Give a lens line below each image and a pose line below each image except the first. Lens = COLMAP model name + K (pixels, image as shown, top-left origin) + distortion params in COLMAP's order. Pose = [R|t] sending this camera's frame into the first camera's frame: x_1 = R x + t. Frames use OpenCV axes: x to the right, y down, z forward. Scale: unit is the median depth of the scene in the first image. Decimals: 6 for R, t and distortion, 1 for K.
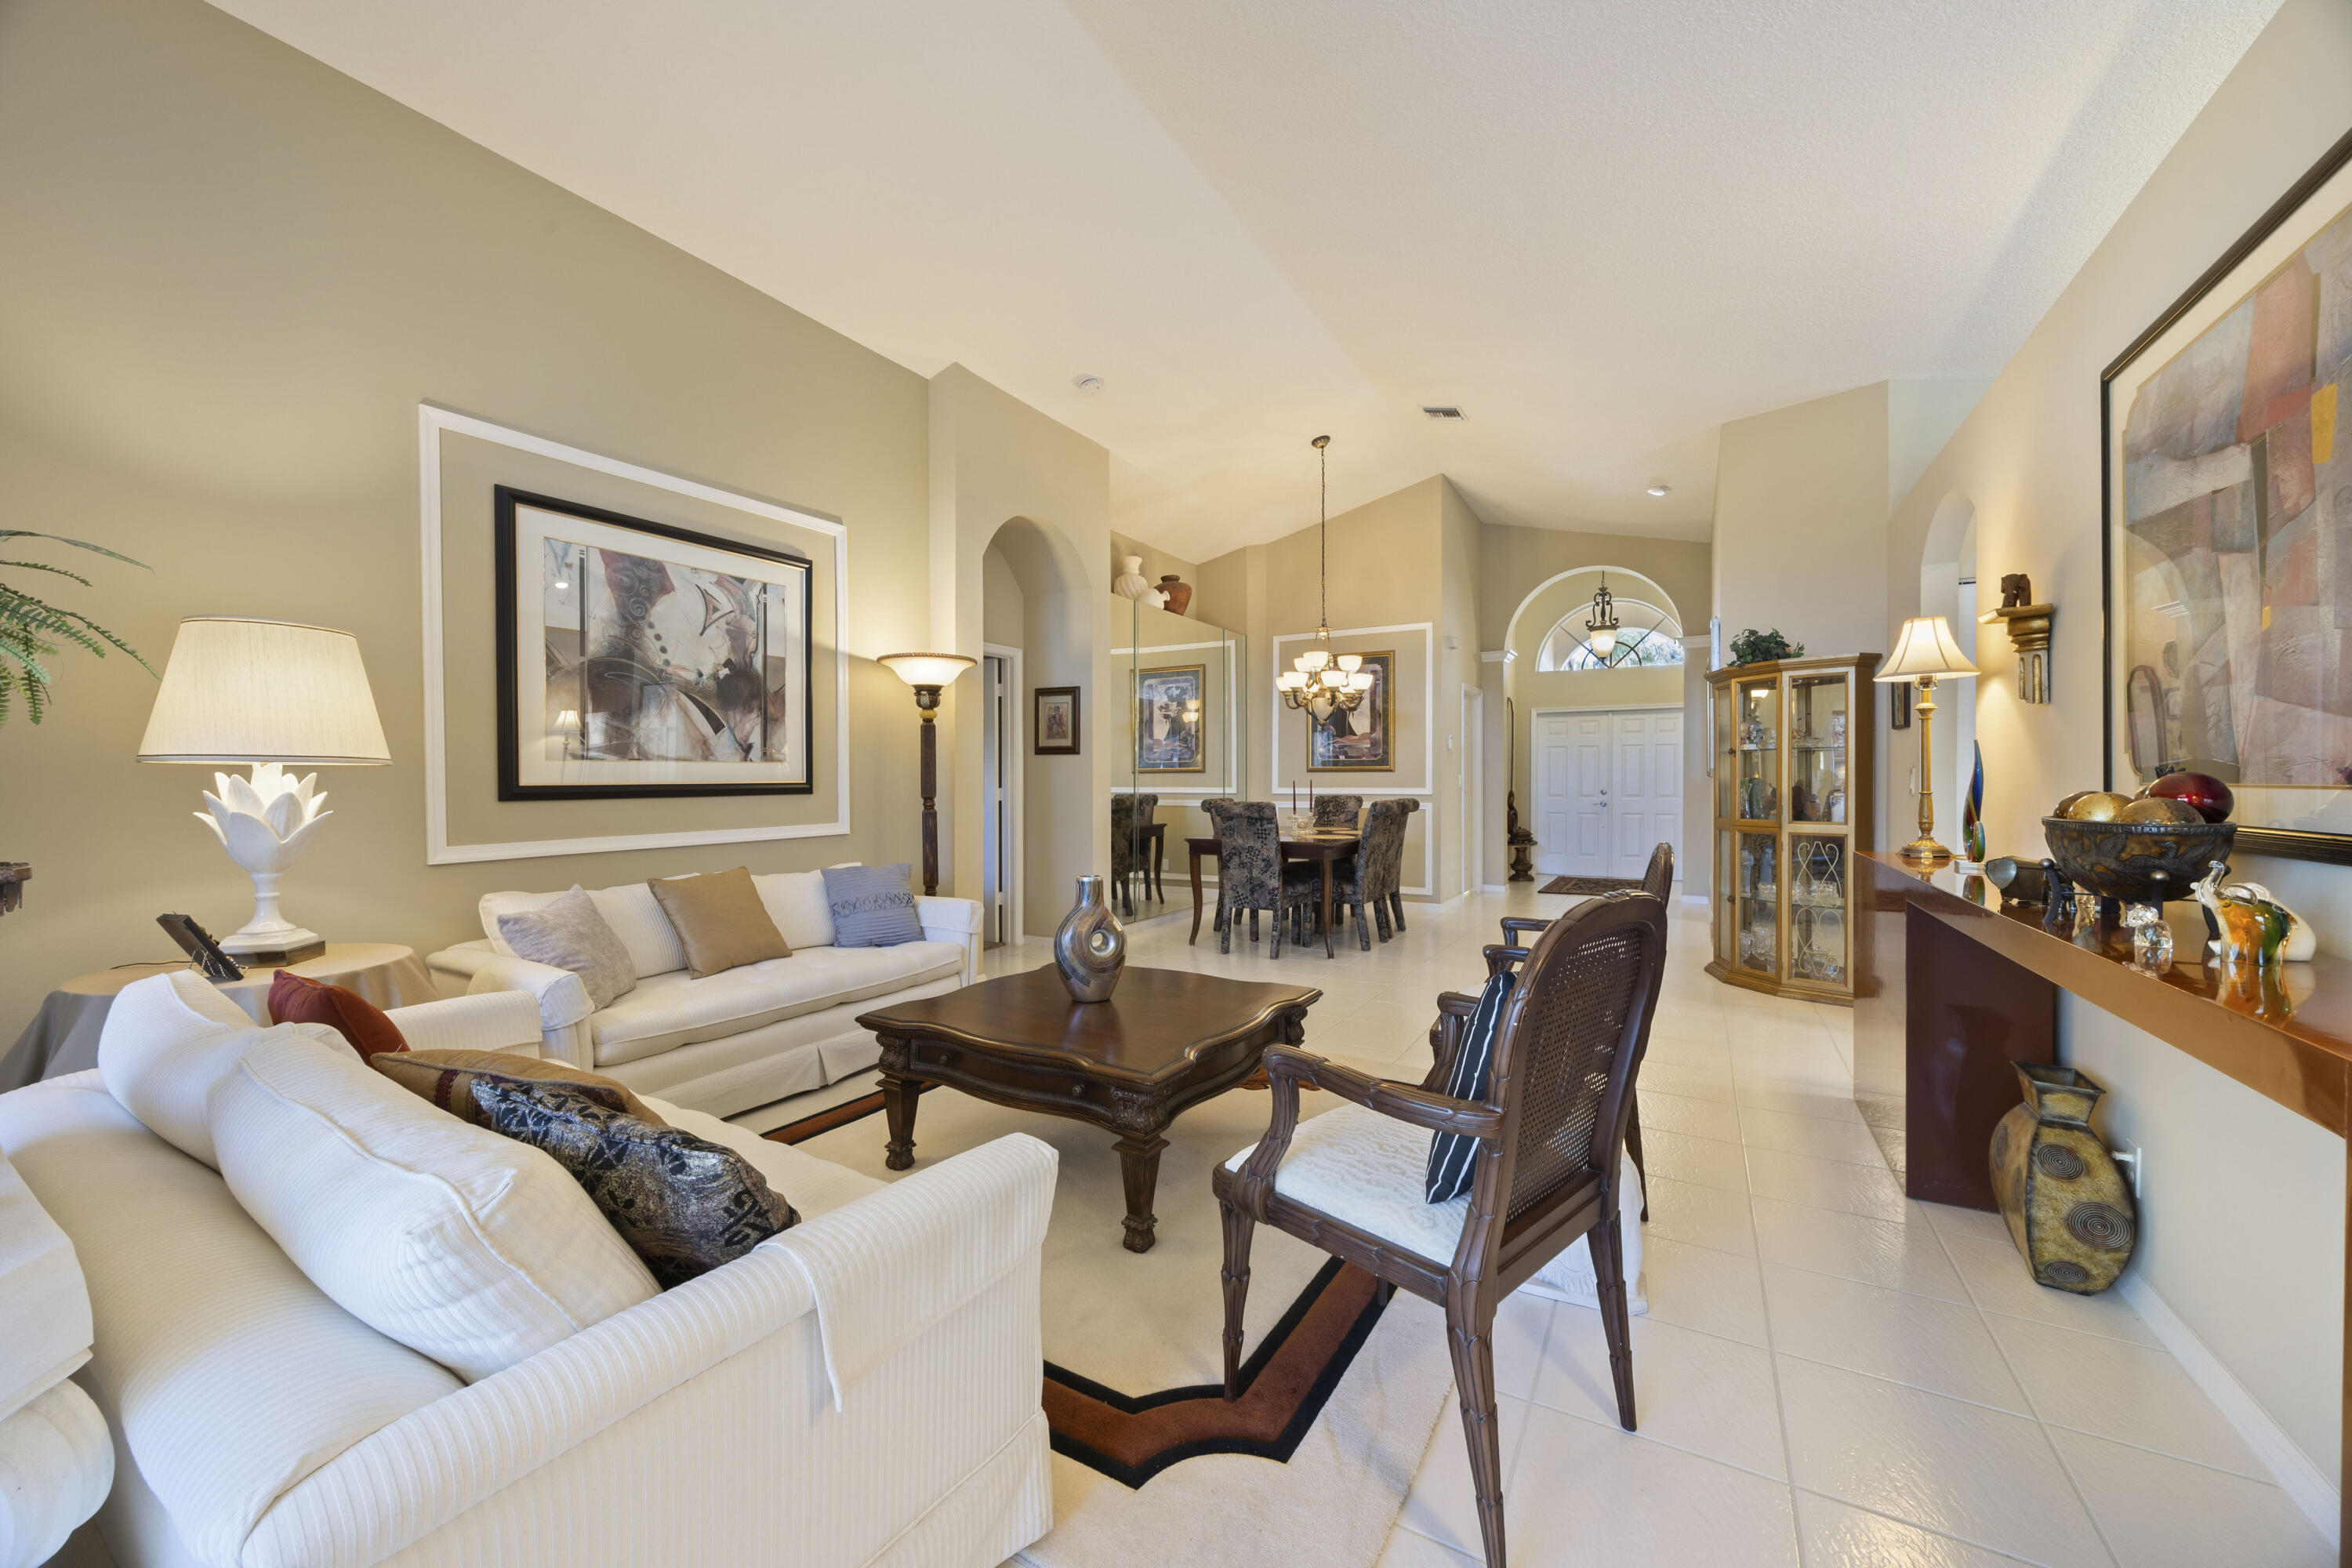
lens RADIAL K [[898.2, 0, 1170.1], [0, 898.2, 780.9], [0, 0, 1]] dist [-0.001011, -0.000005]
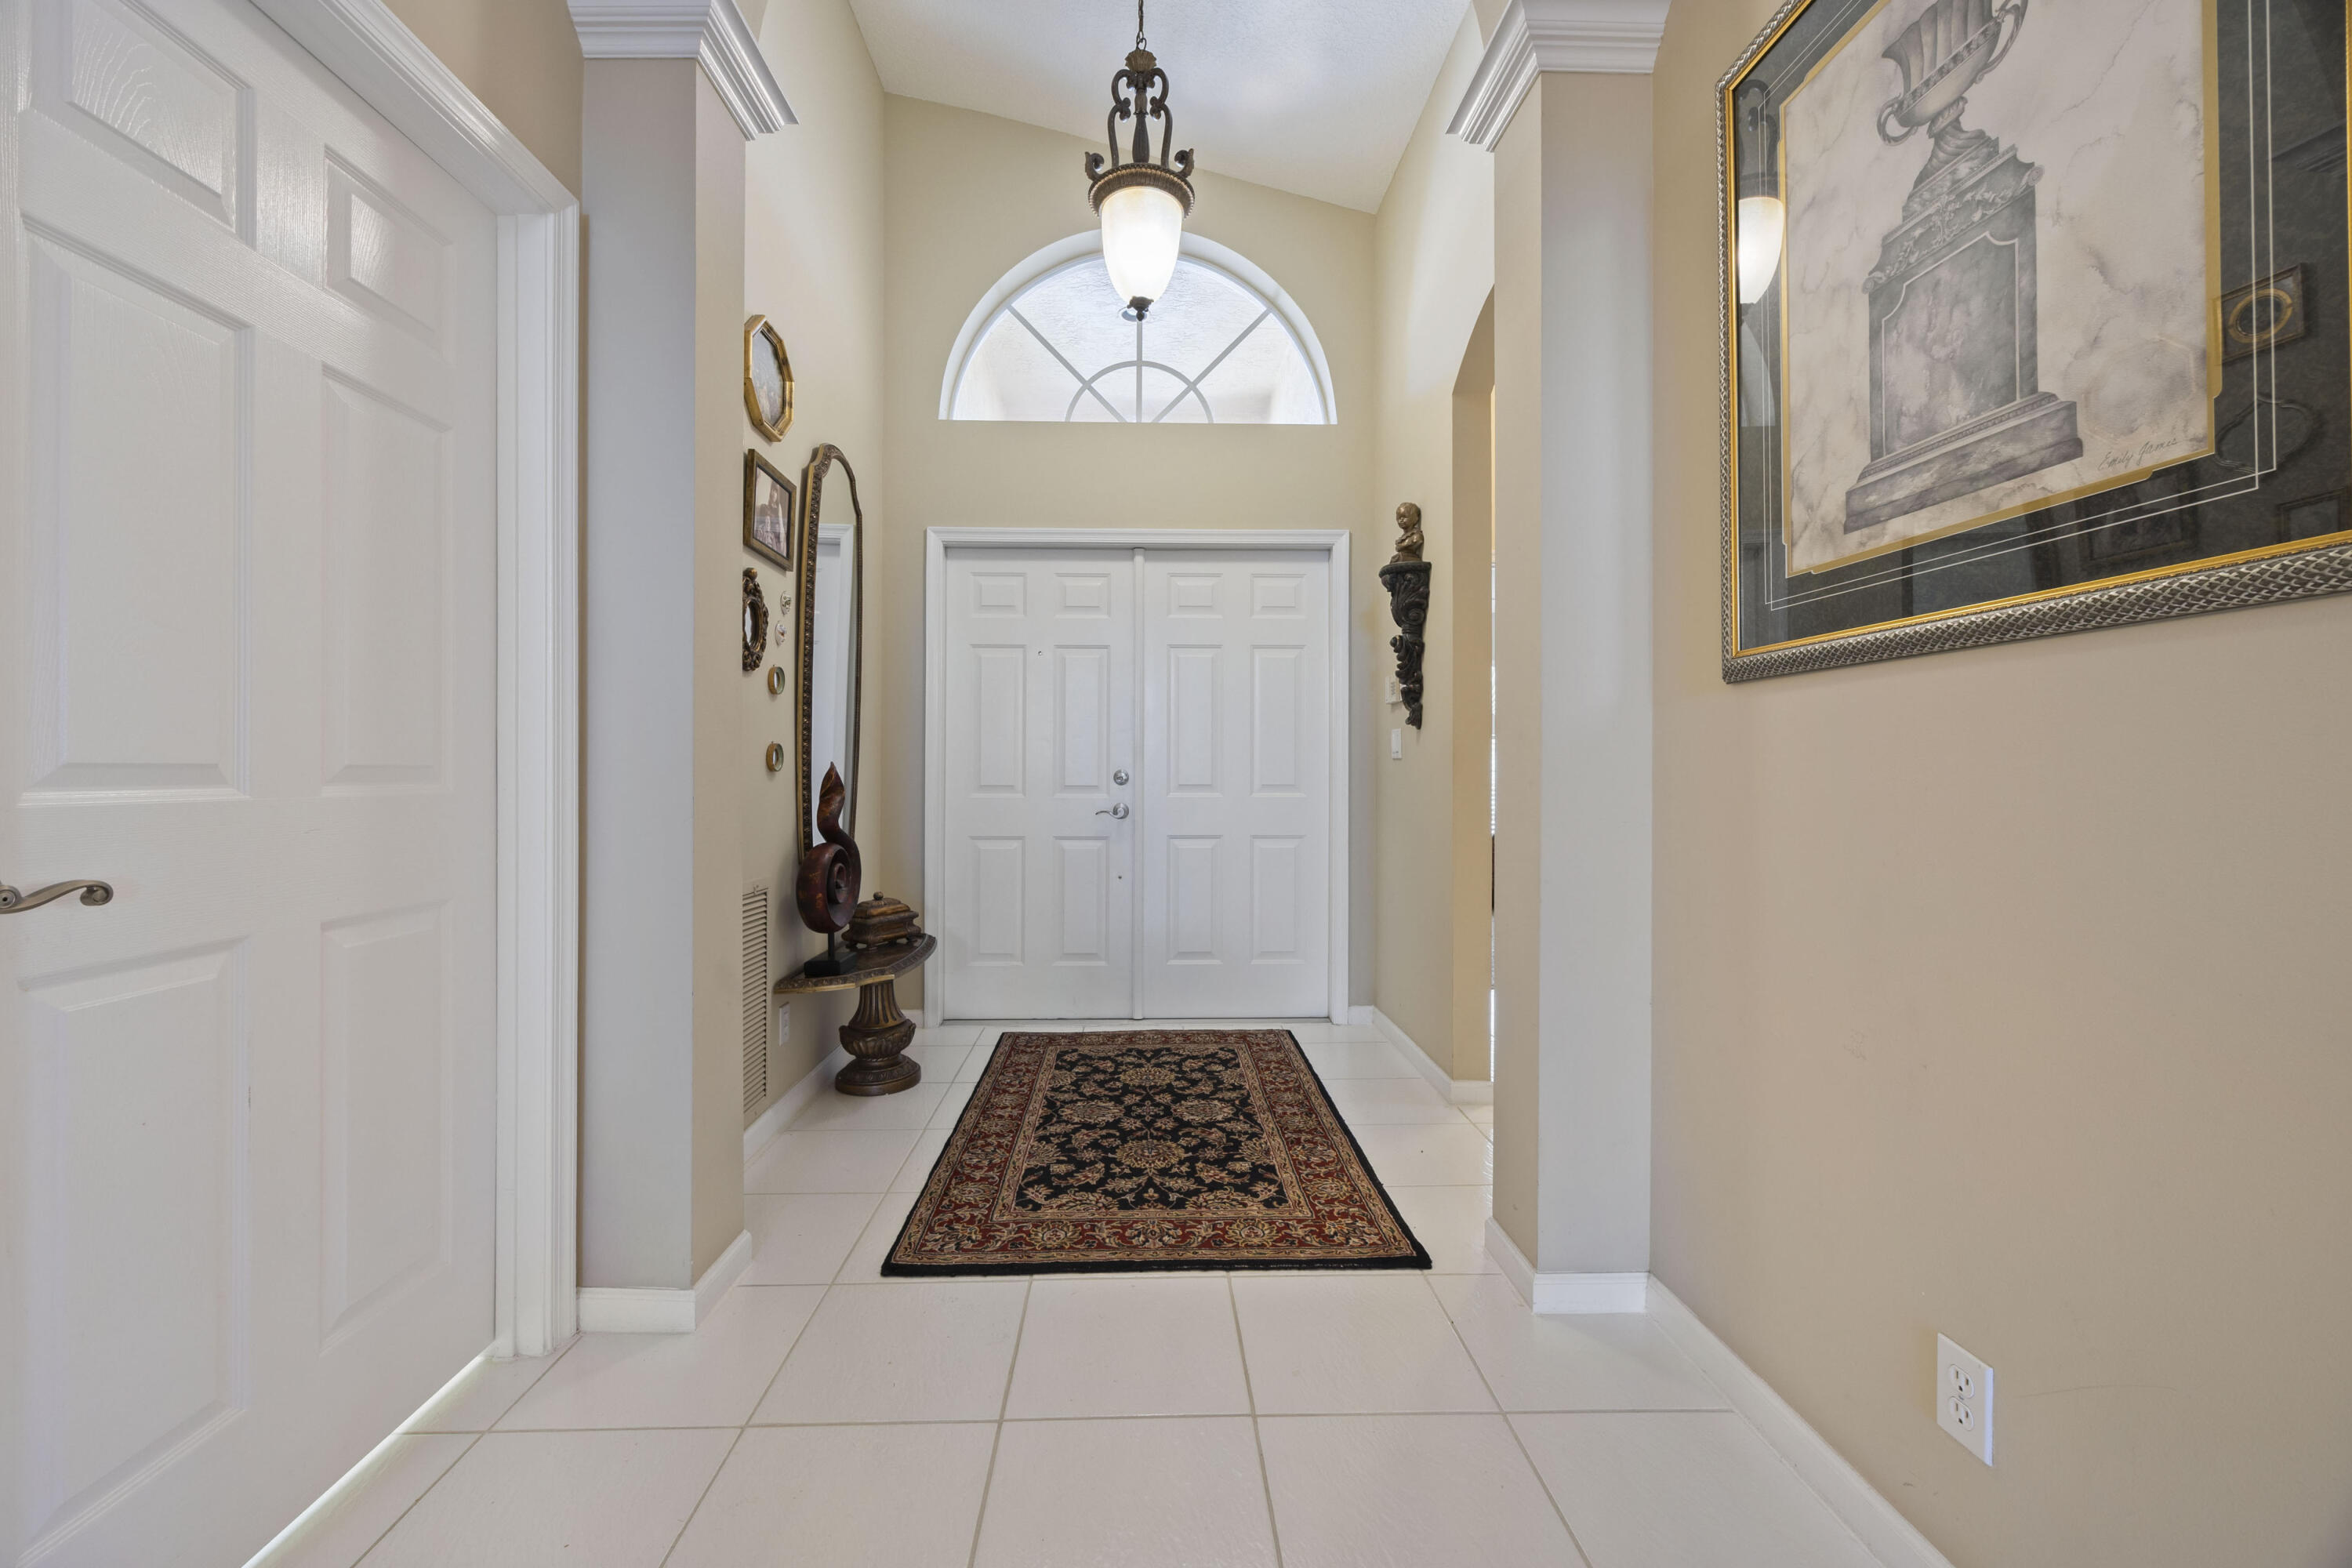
lens RADIAL K [[898.2, 0, 1170.1], [0, 898.2, 780.9], [0, 0, 1]] dist [-0.001011, -0.000005]
pose [[0.842945, -0.001732, 0.537996, 0.361988], [-0.004069, 0.999946, 0.009595, 0.012114], [-0.537984, -0.010277, 0.842892, 0.809651]]
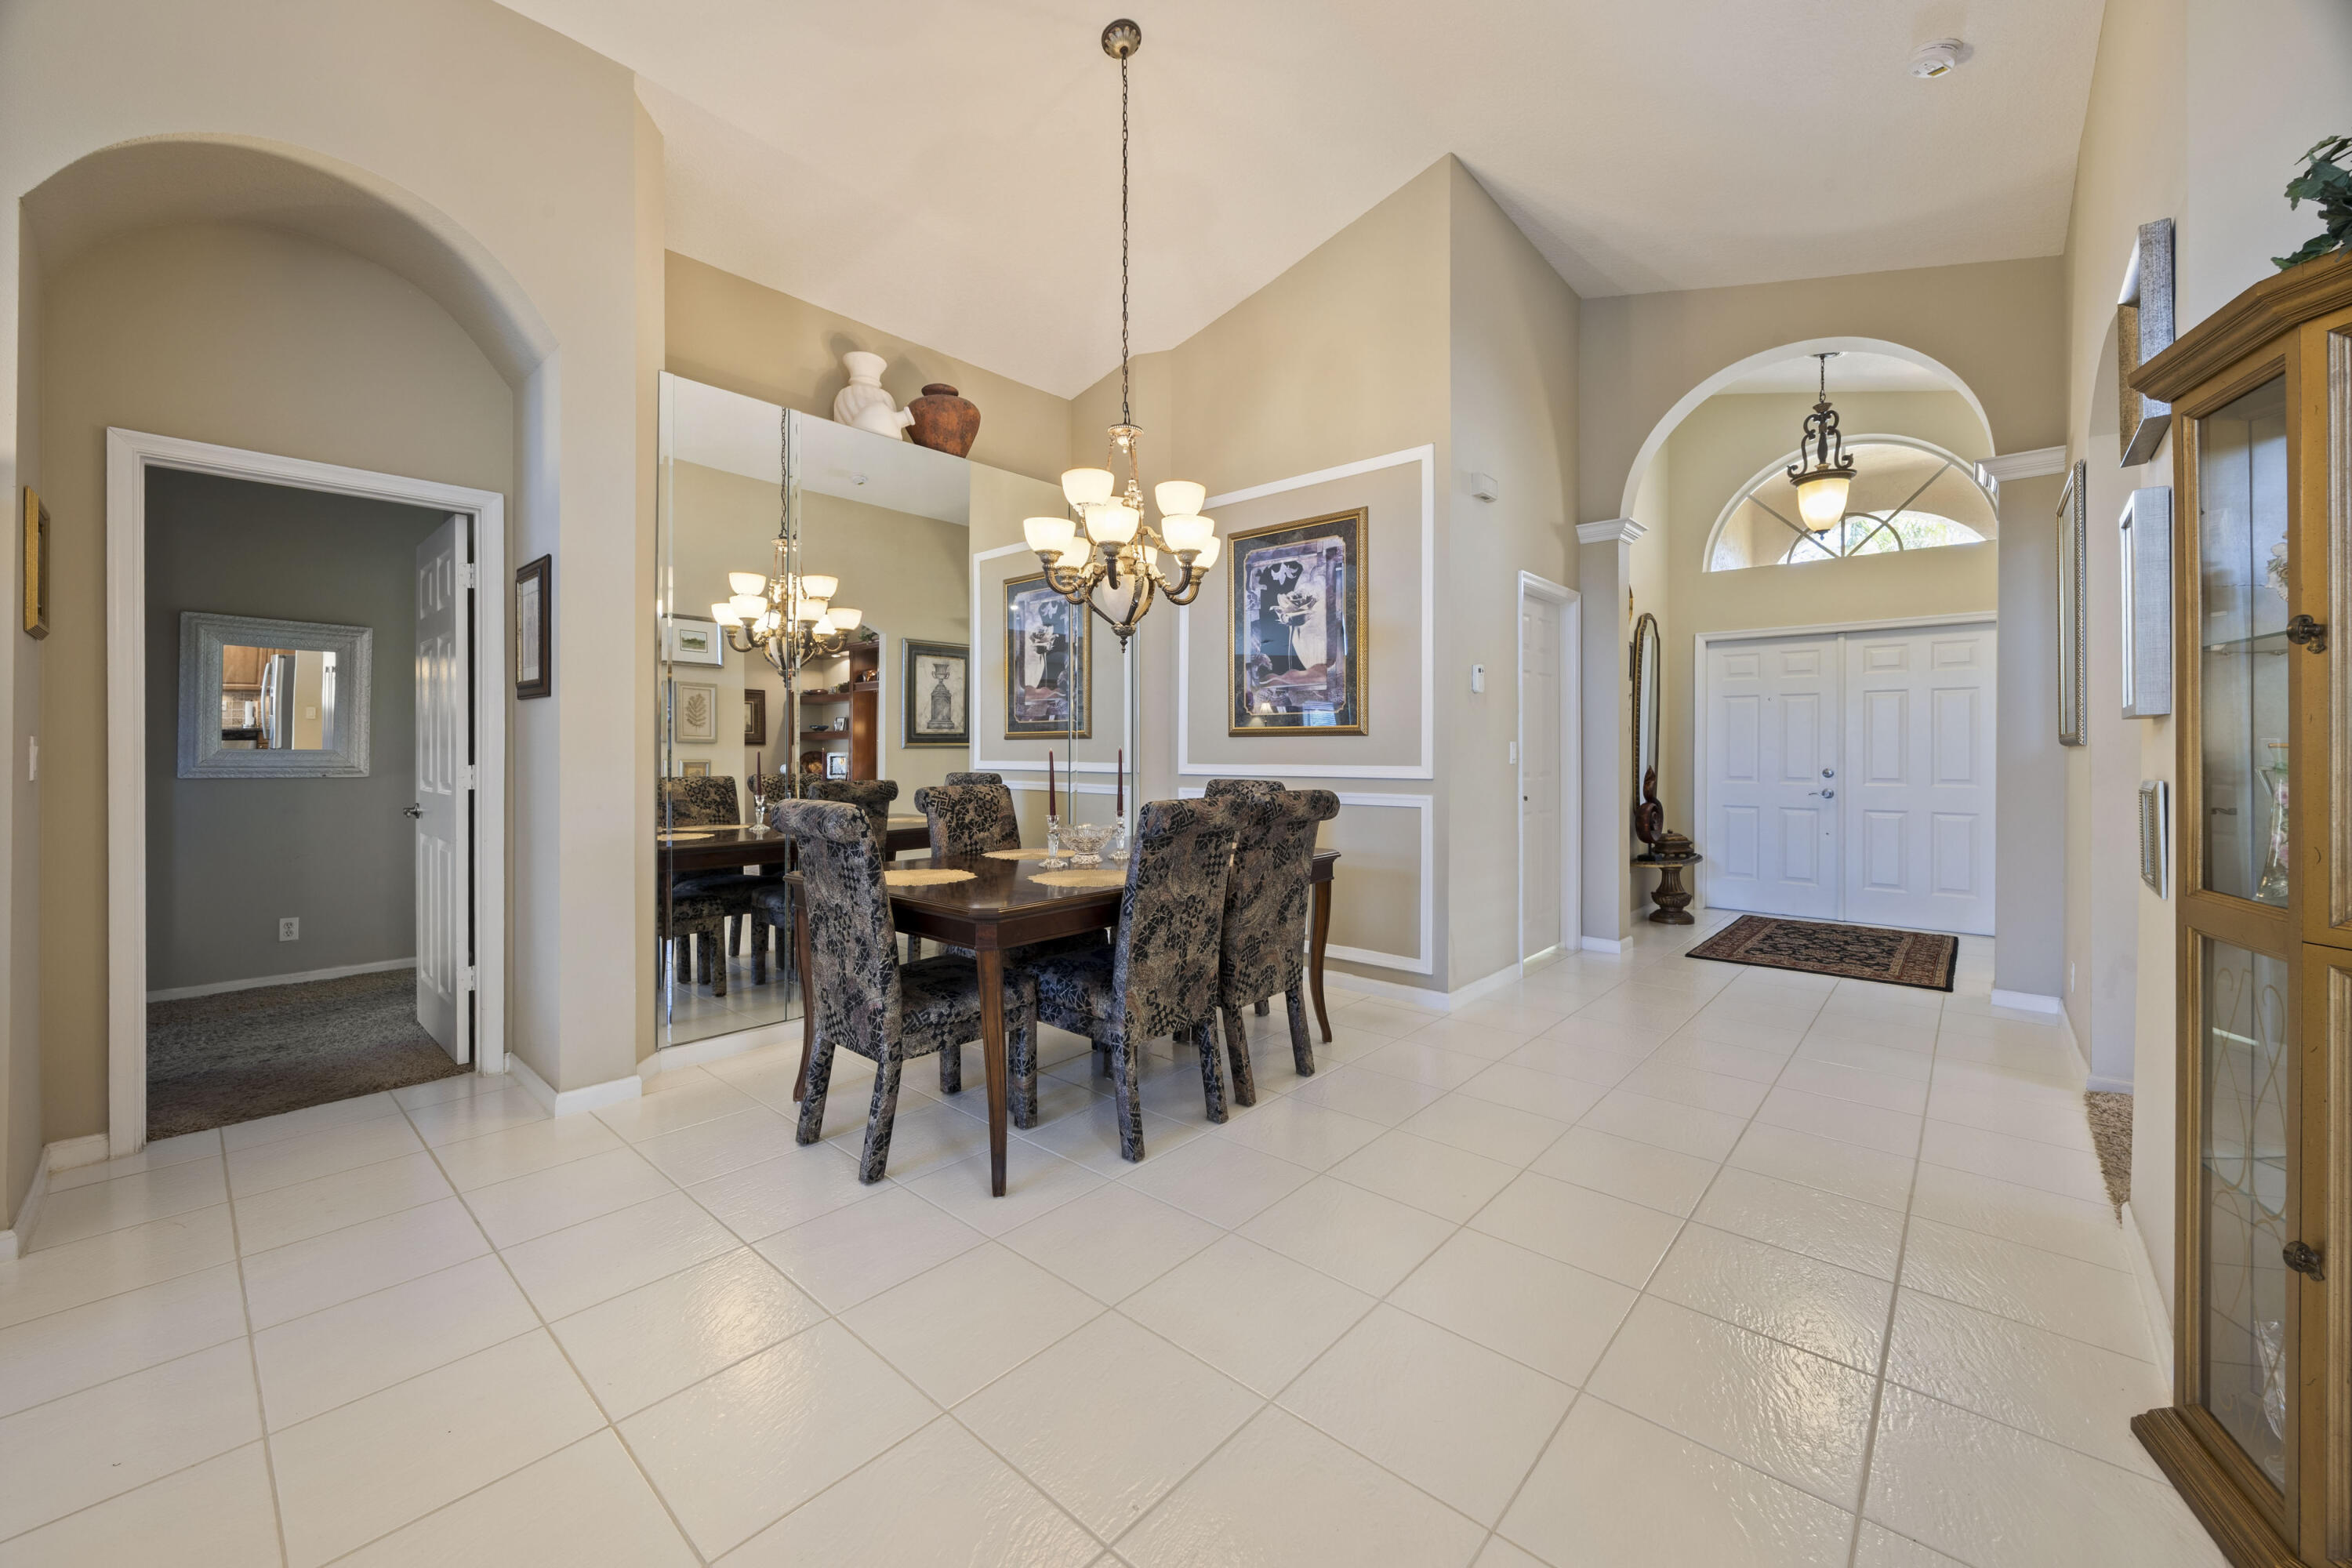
lens RADIAL K [[917.1, 0, 1160.4], [0, 917.1, 749.6], [0, 0, 1]] dist [0.000141, 0.000143]
pose [[0.979368, 0.001675, -0.202077, 0.212094], [-0.002257, 0.999994, -0.002649, -0.000022], [0.202071, 0.003051, 0.979366, 0.392265]]
